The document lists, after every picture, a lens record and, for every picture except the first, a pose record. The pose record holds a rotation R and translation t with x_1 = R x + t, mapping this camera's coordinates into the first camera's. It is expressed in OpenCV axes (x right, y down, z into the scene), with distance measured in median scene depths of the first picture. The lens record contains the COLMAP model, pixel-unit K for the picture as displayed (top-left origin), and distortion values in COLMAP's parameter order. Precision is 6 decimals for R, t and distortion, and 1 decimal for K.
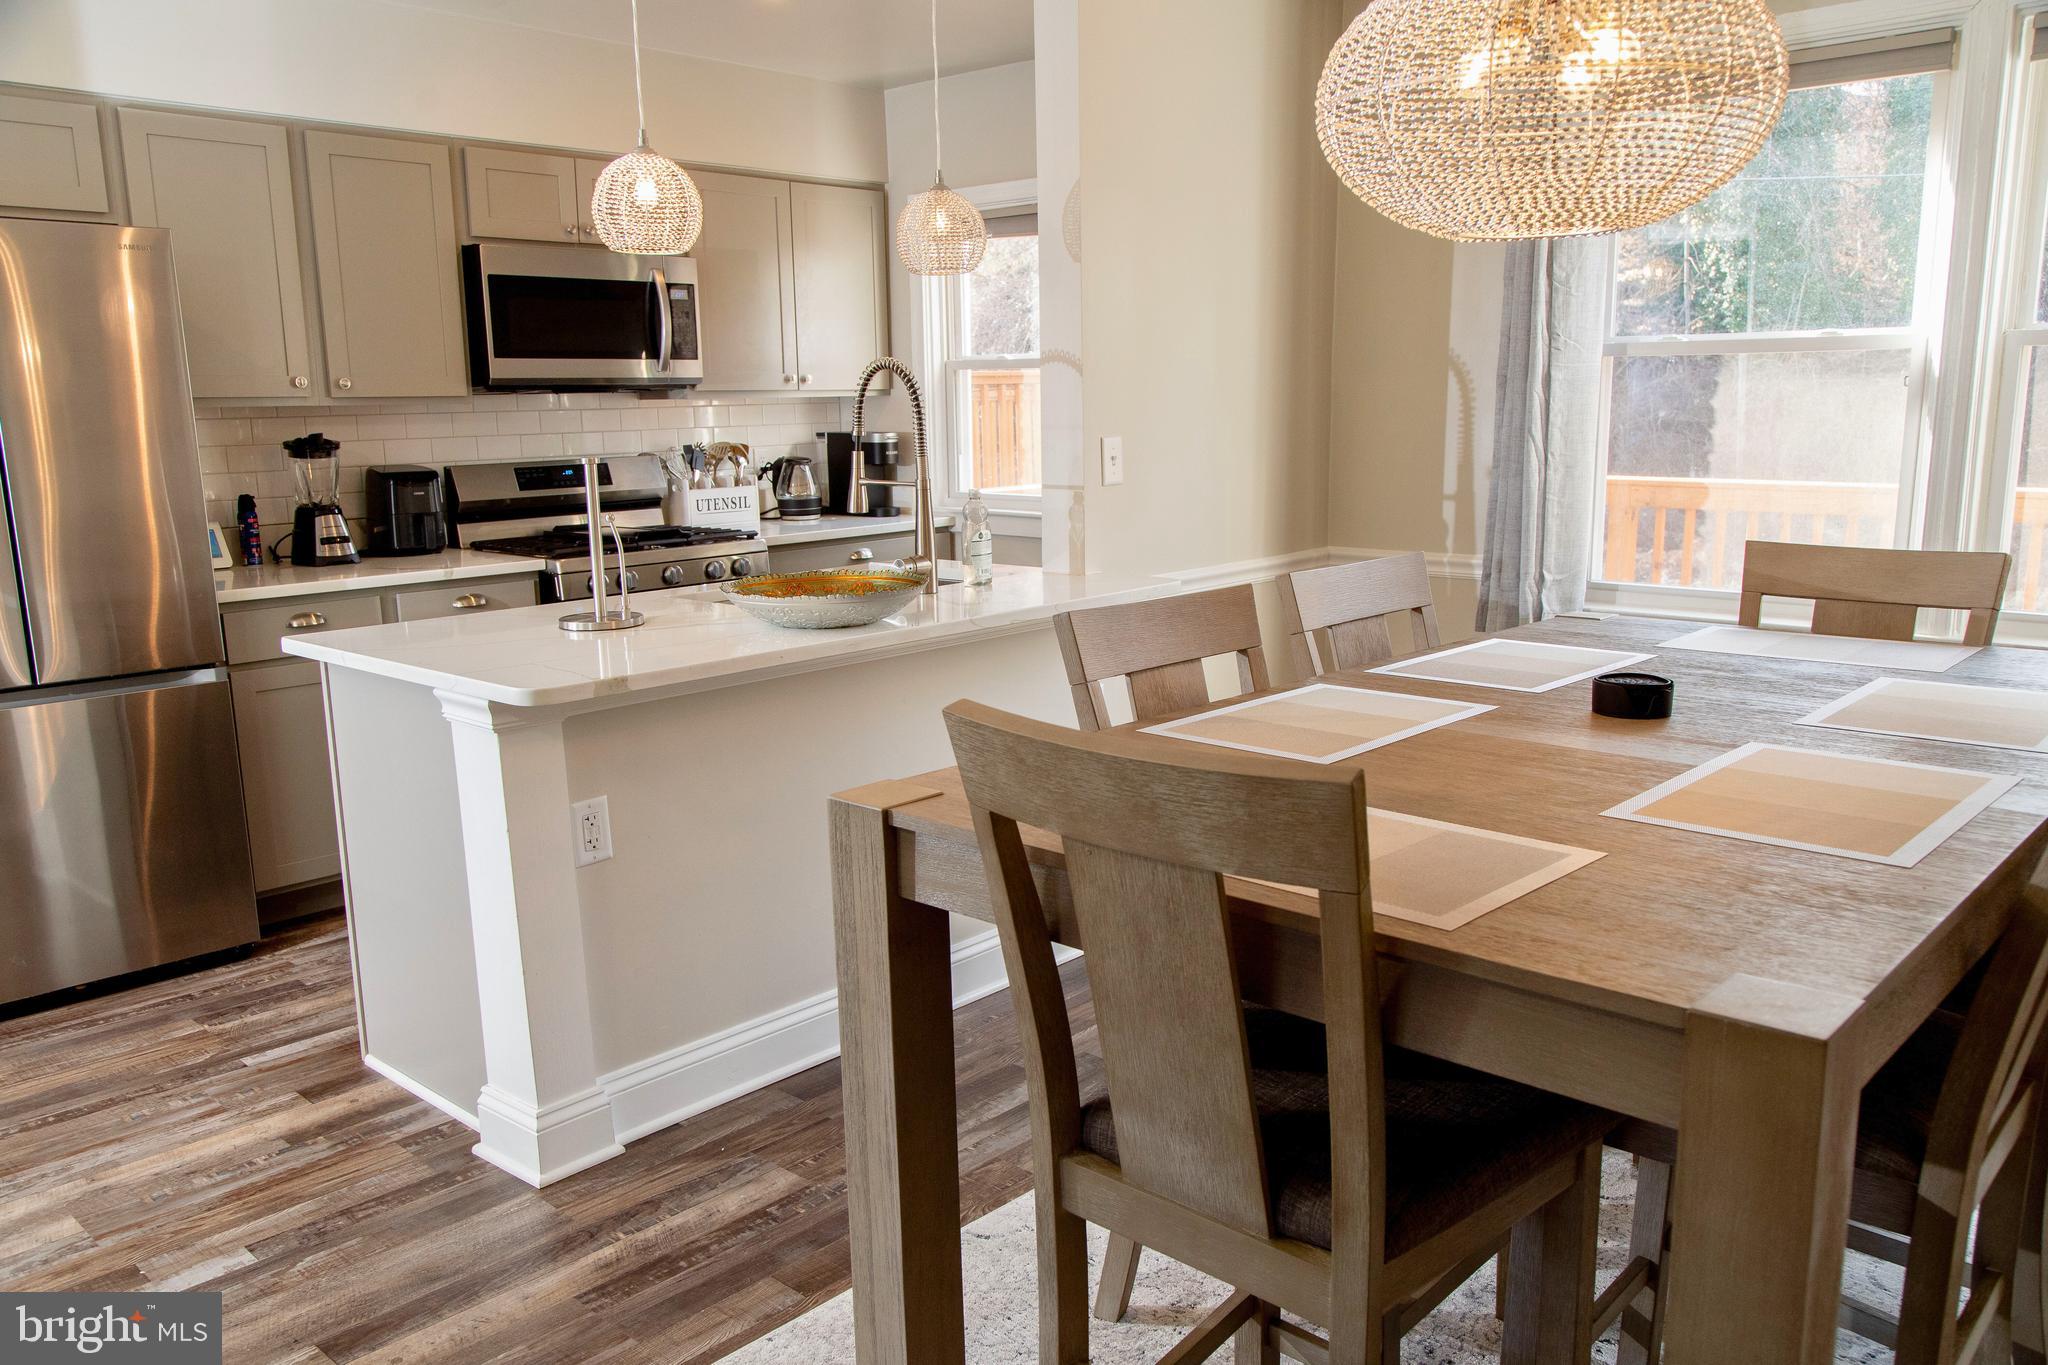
lens RADIAL K [[1587.9, 0, 1024.0], [0, 1587.9, 682.5], [0, 0, 1]] dist [-0.007672, -0.003785]
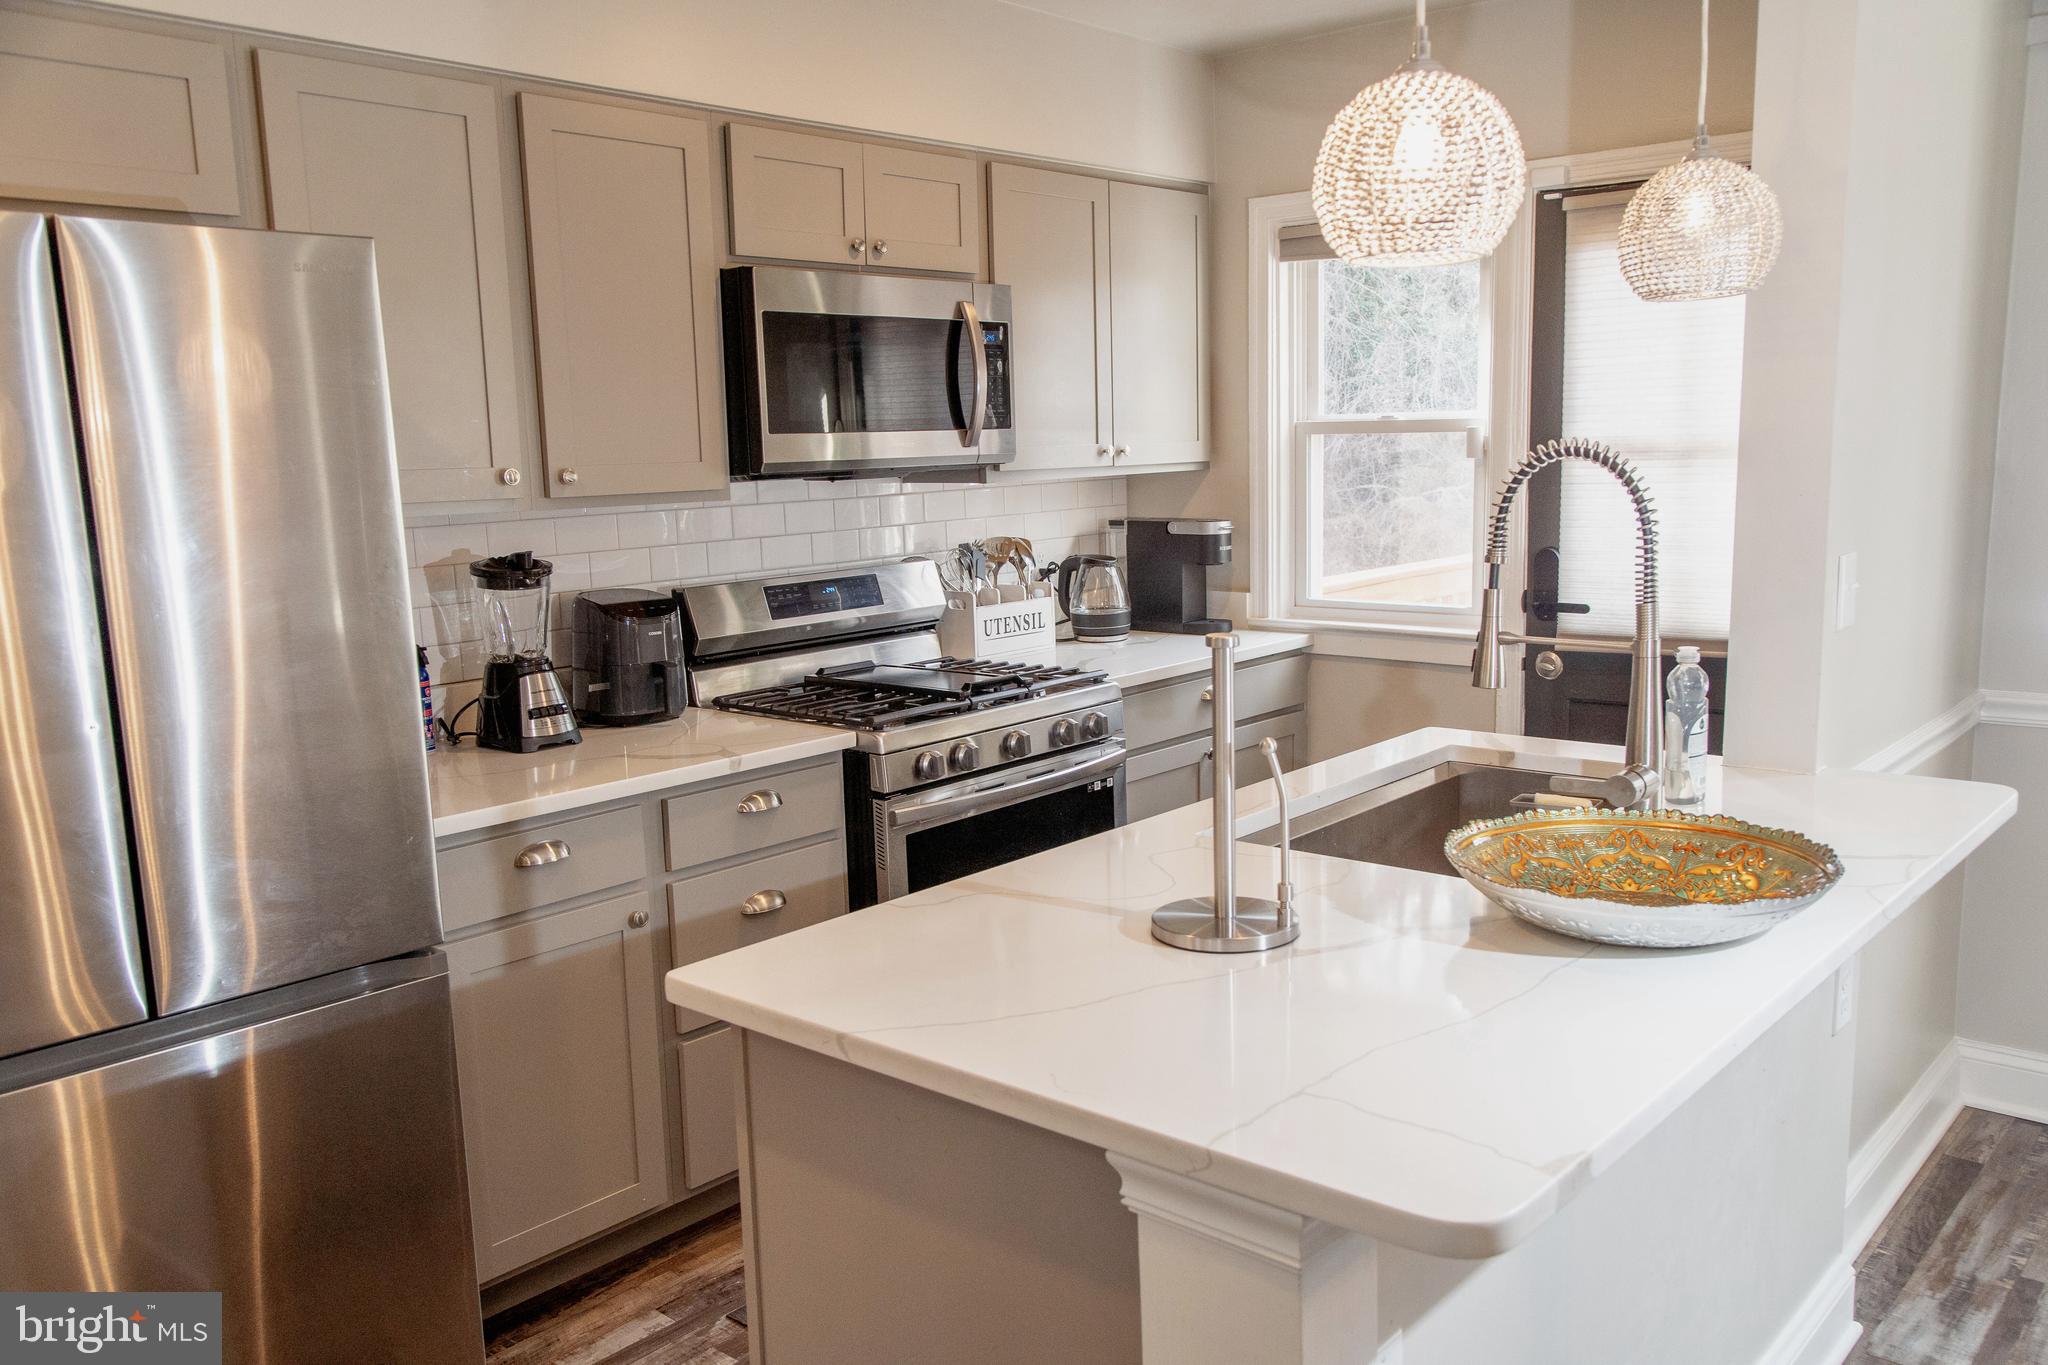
lens RADIAL K [[1673.6, 0, 1024.0], [0, 1673.6, 682.5], [0, 0, 1]] dist [0.000400, 0.003675]
pose [[0.999440, -0.012300, 0.031121, -0.228454], [0.013161, 0.999532, -0.027620, -0.071072], [-0.030767, 0.028014, 0.999134, 0.262717]]
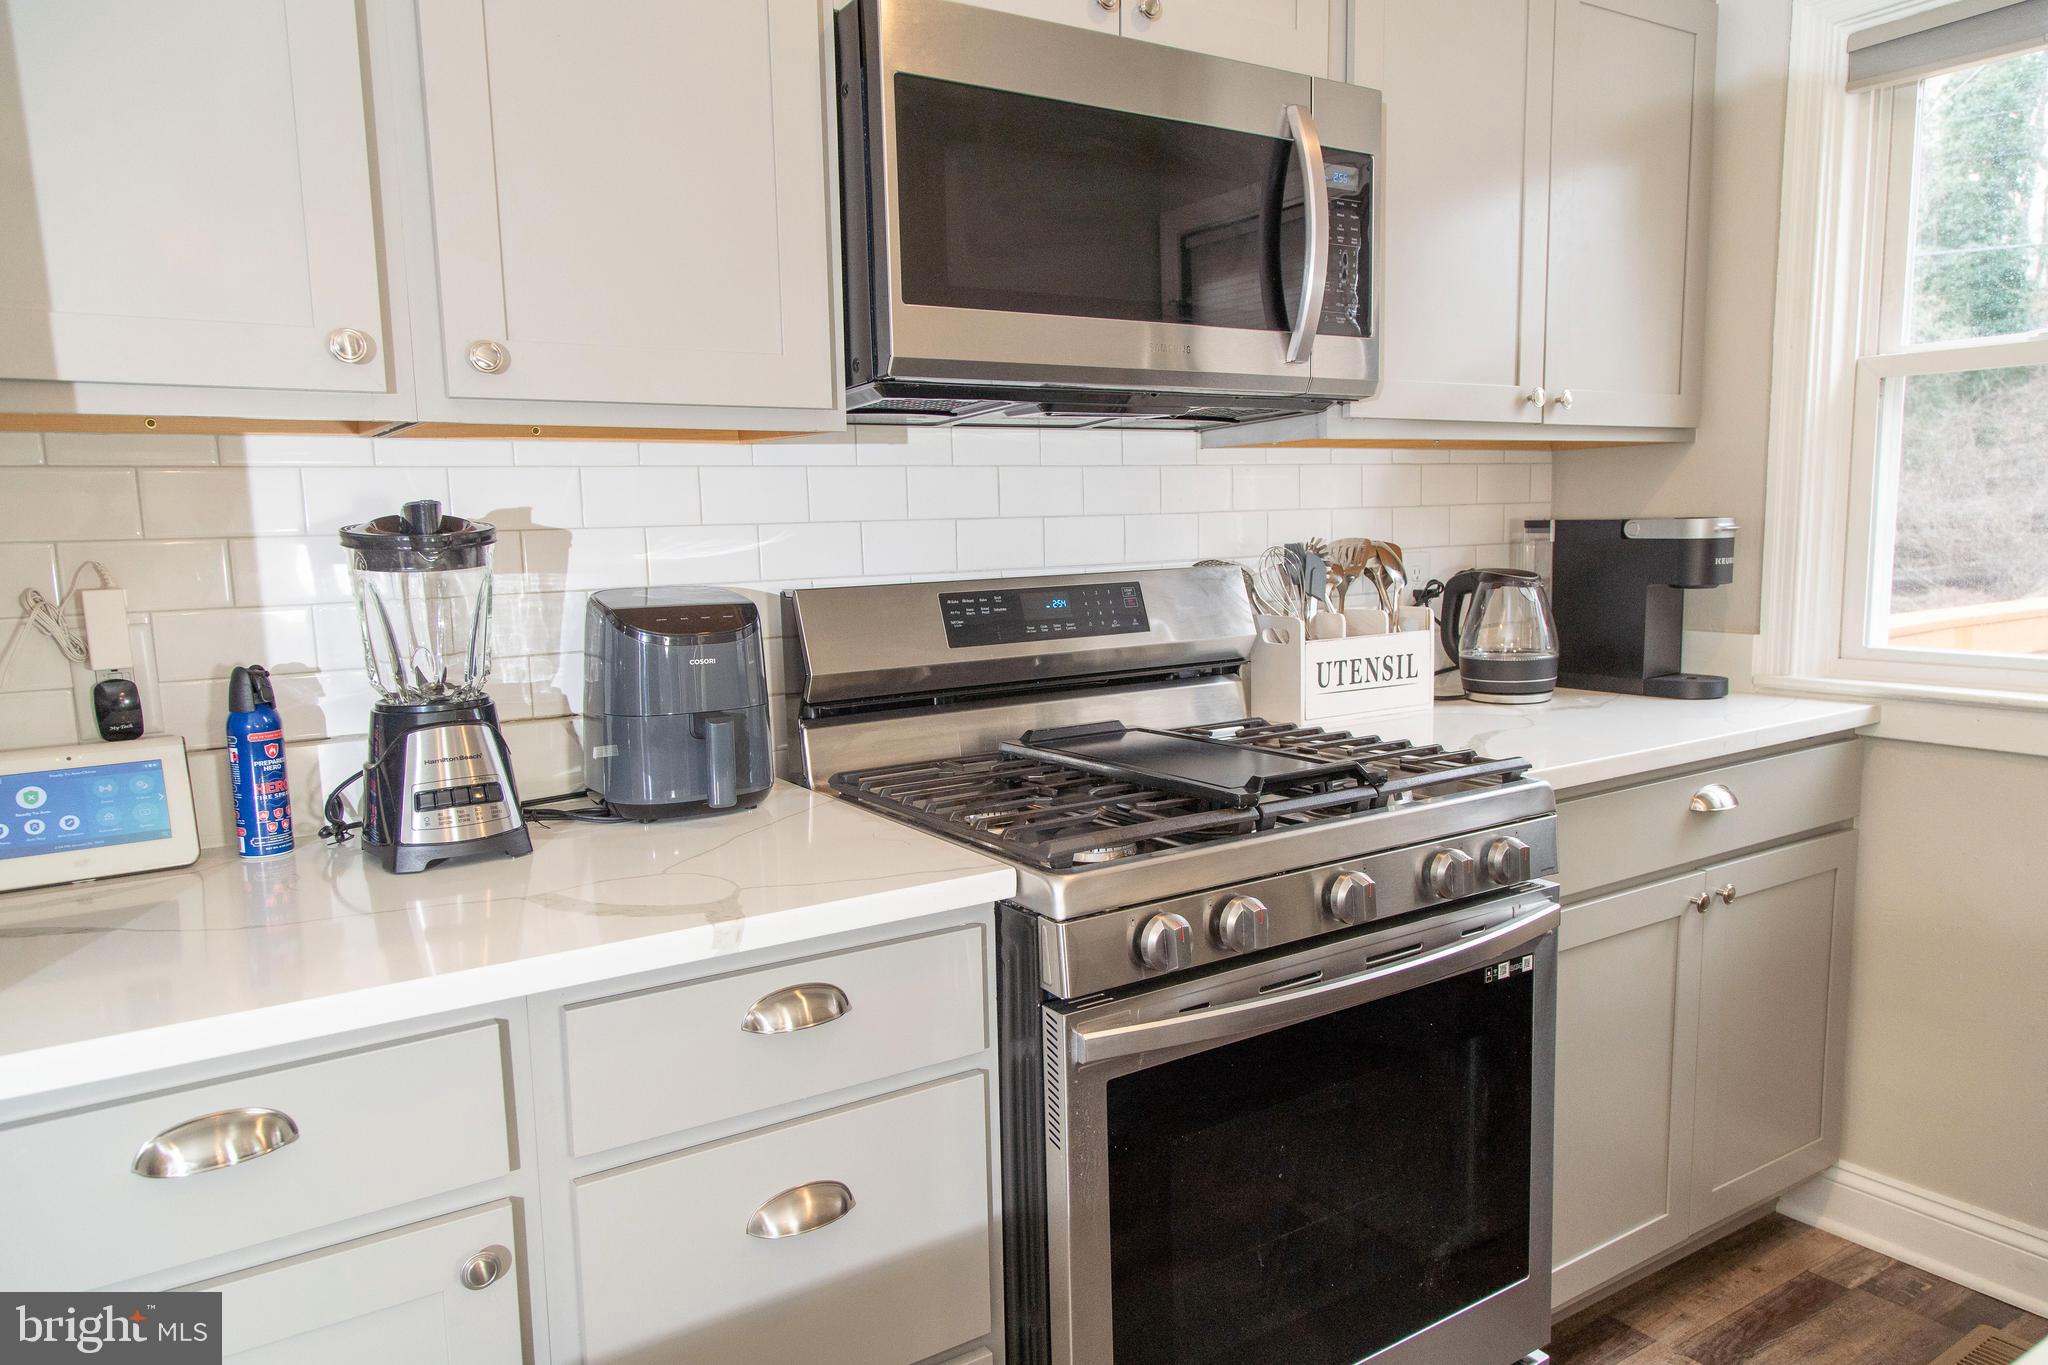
lens RADIAL K [[1372.5, 0, 1024.5], [0, 1372.5, 694.3], [0, 0, 1]] dist [0.011283, -0.041154]
pose [[0.971446, 0.029183, -0.235458, -0.210031], [-0.039671, 0.998415, -0.039928, -0.093831], [0.233919, 0.048129, 0.971064, 0.644109]]
